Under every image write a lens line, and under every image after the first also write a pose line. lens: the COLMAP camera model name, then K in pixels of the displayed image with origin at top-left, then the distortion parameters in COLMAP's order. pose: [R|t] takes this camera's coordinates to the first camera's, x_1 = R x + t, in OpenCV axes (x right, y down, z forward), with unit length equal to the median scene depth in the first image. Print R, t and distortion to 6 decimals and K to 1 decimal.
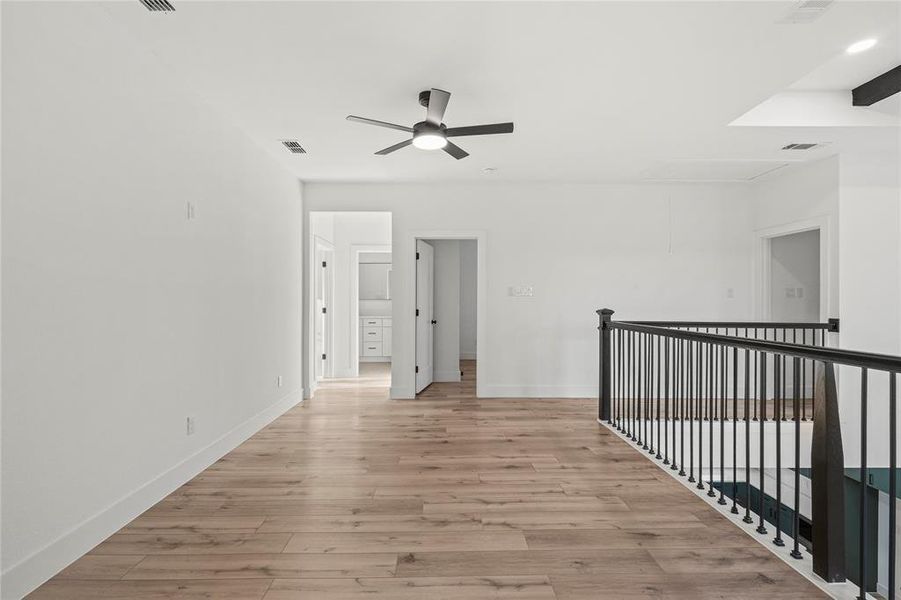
lens RADIAL K [[414.3, 0, 449.6], [0, 414.3, 300.8], [0, 0, 1]] dist [-0.002030, 0.001517]
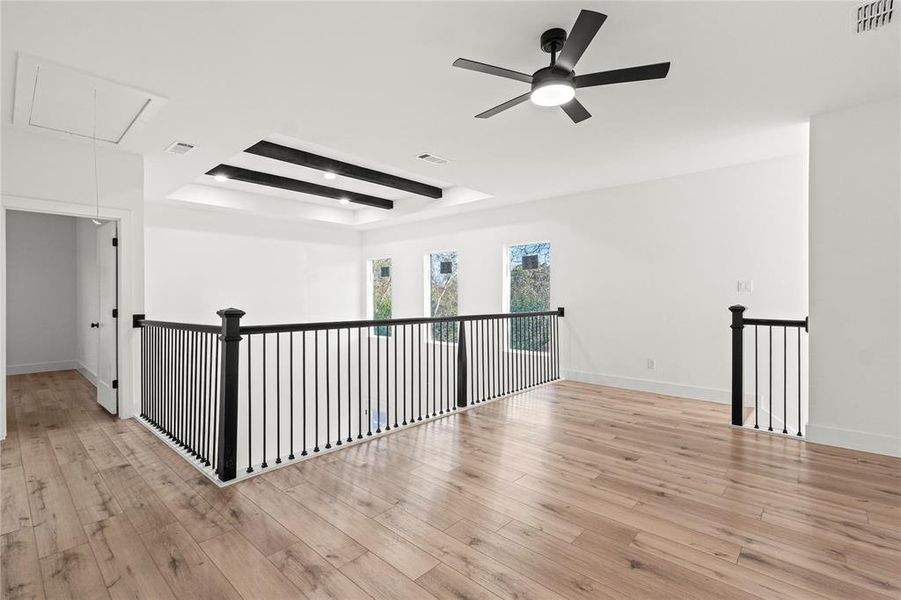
lens RADIAL K [[414.3, 0, 447.8], [0, 414.3, 297.7], [0, 0, 1]] dist [-0.002030, 0.001517]
pose [[-0.725882, 0.005198, 0.687800, -0.596583], [0.003181, 0.999986, -0.004199, 0.008980], [-0.687812, -0.000860, -0.725888, 2.276961]]
